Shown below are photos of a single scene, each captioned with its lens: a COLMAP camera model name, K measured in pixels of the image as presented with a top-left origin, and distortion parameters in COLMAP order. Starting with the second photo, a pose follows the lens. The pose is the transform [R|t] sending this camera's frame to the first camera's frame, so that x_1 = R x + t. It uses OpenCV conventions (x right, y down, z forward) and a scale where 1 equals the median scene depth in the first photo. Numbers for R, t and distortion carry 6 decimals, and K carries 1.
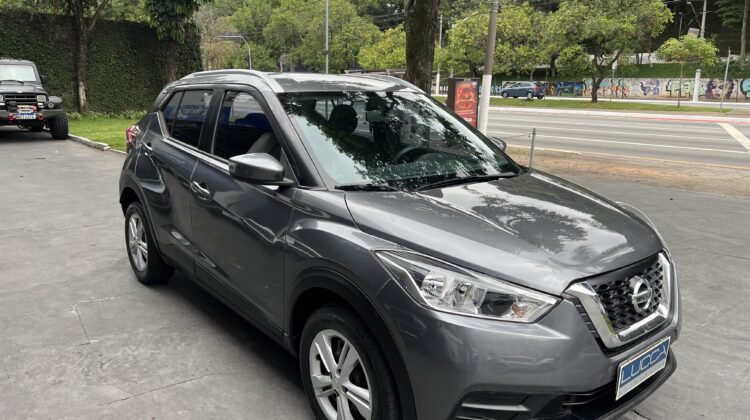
lens RADIAL K [[564.4, 0, 371.9], [0, 564.4, 210.8], [0, 0, 1]] dist [0.078467, -0.100532]
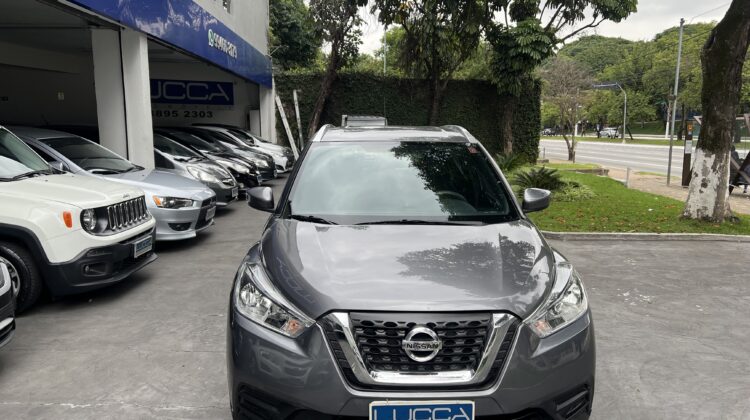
lens RADIAL K [[564.4, 0, 371.9], [0, 564.4, 210.8], [0, 0, 1]] dist [0.078467, -0.100532]
pose [[0.788201, 0.080299, -0.610157, 0.123697], [-0.131236, 0.990577, -0.039166, -0.003899], [0.601263, 0.110945, 0.791312, 0.017483]]
